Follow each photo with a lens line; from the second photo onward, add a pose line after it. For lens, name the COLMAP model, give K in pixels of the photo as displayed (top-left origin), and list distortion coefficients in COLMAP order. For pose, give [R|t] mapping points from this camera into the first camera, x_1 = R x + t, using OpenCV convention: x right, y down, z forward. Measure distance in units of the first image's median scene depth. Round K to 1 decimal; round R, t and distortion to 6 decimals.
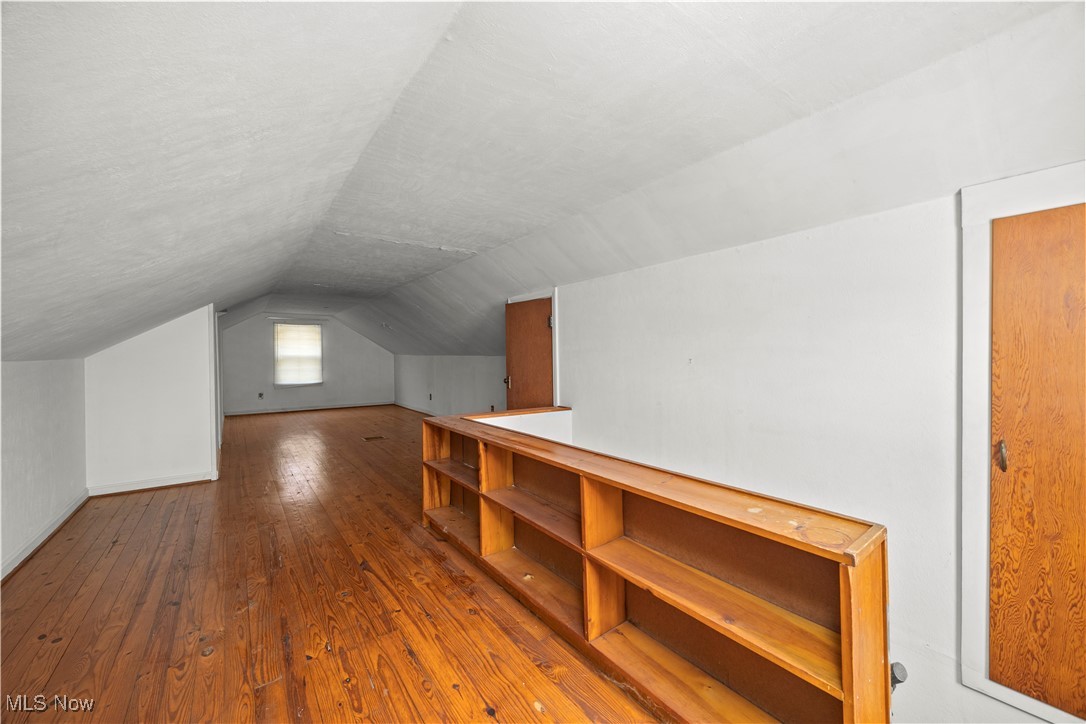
lens RADIAL K [[429.1, 0, 543.3], [0, 429.1, 358.7], [0, 0, 1]] dist [-0.002196, -0.000071]
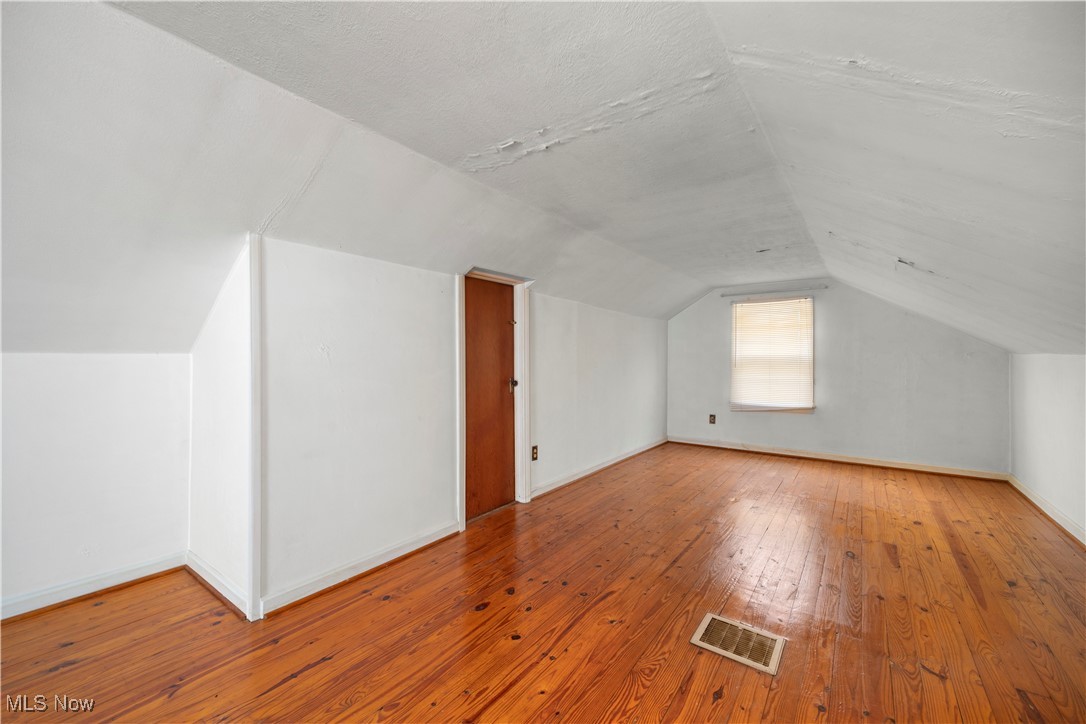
lens RADIAL K [[429.1, 0, 544.1], [0, 429.1, 368.6], [0, 0, 1]] dist [-0.002196, -0.000071]
pose [[0.302846, 0.016843, -0.952891, -0.116782], [-0.011127, 0.999838, 0.014137, 0.004425], [0.952974, 0.006321, 0.302985, 0.530139]]
